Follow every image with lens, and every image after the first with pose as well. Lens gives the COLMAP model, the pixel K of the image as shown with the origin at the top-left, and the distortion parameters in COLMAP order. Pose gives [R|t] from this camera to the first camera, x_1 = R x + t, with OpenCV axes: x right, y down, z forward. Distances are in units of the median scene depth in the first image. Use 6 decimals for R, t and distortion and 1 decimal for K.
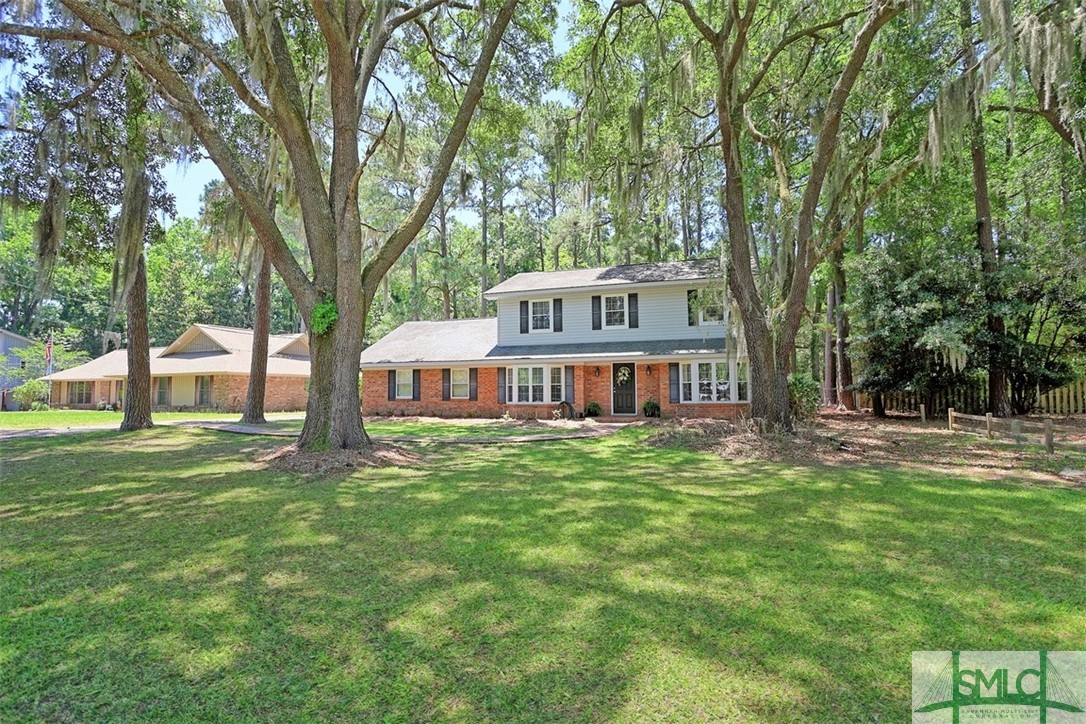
lens RADIAL K [[539.0, 0, 545.2], [0, 539.0, 360.6], [0, 0, 1]] dist [-0.057891, 0.019717]
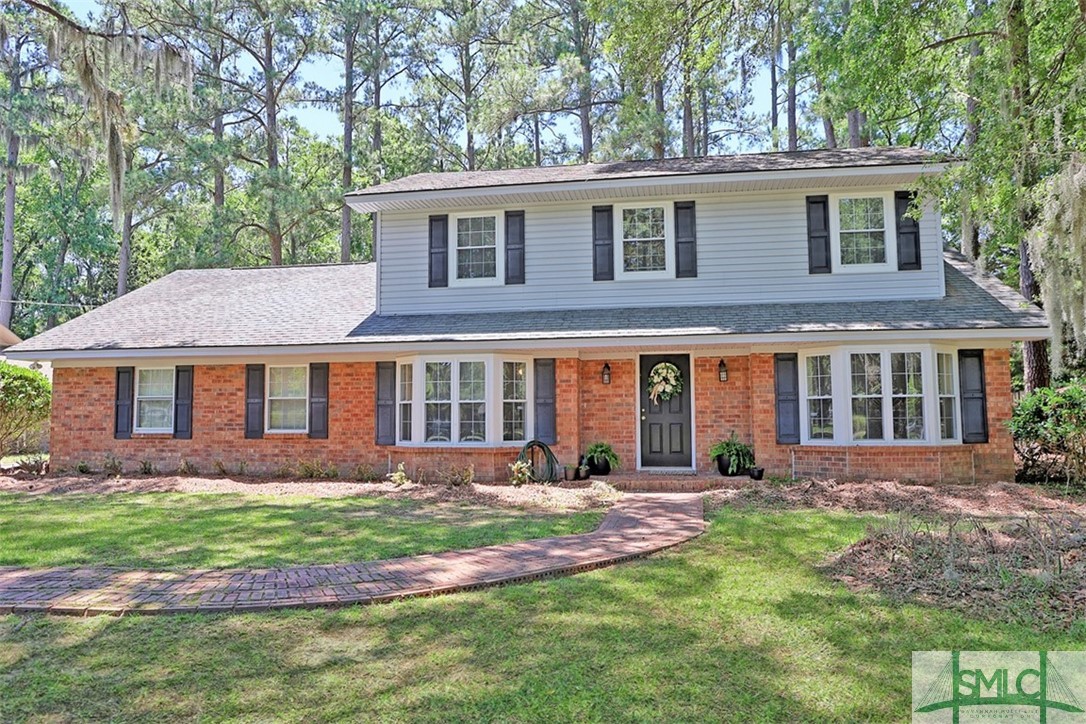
lens RADIAL K [[760.0, 0, 550.6], [0, 760.0, 360.9], [0, 0, 1]] dist [-0.027068, 0.002012]
pose [[0.988185, 0.012173, 0.152785, -0.046140], [-0.010039, 0.999841, -0.014731, 0.020837], [-0.152940, 0.013023, 0.988150, 0.398700]]
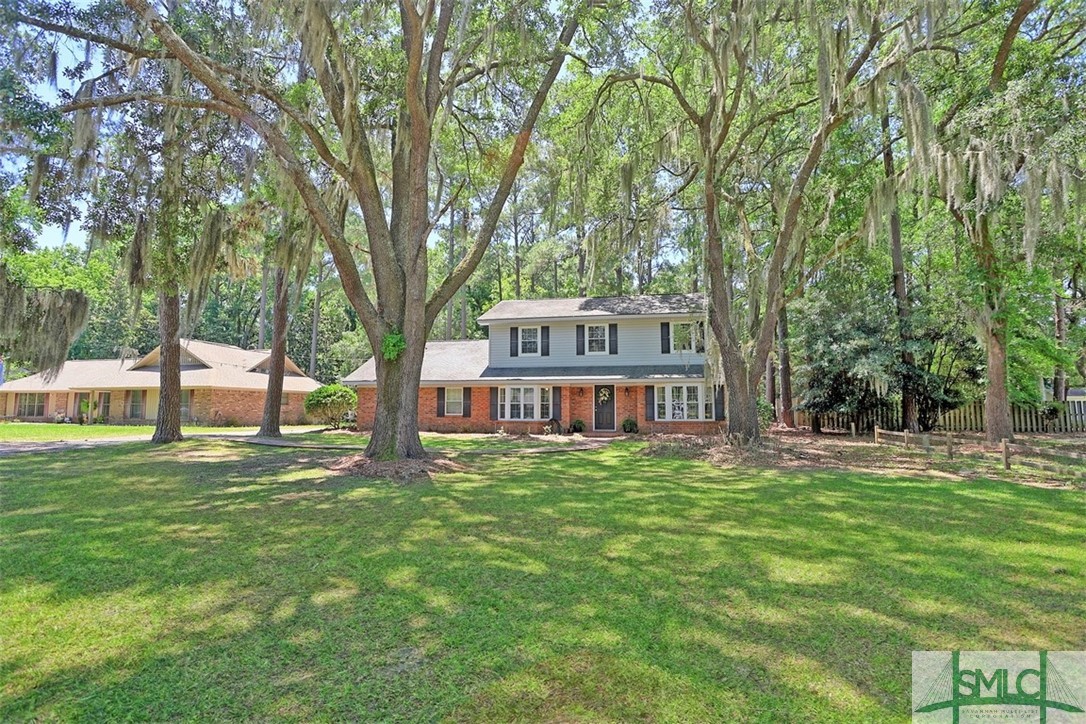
lens RADIAL K [[534.6, 0, 544.9], [0, 534.6, 363.7], [0, 0, 1]] dist [-0.055951, 0.012631]
pose [[0.992906, 0.019179, 0.117341, -0.114572], [-0.016151, 0.999513, -0.026698, -0.008167], [-0.117796, 0.024613, 0.992733, -0.106182]]
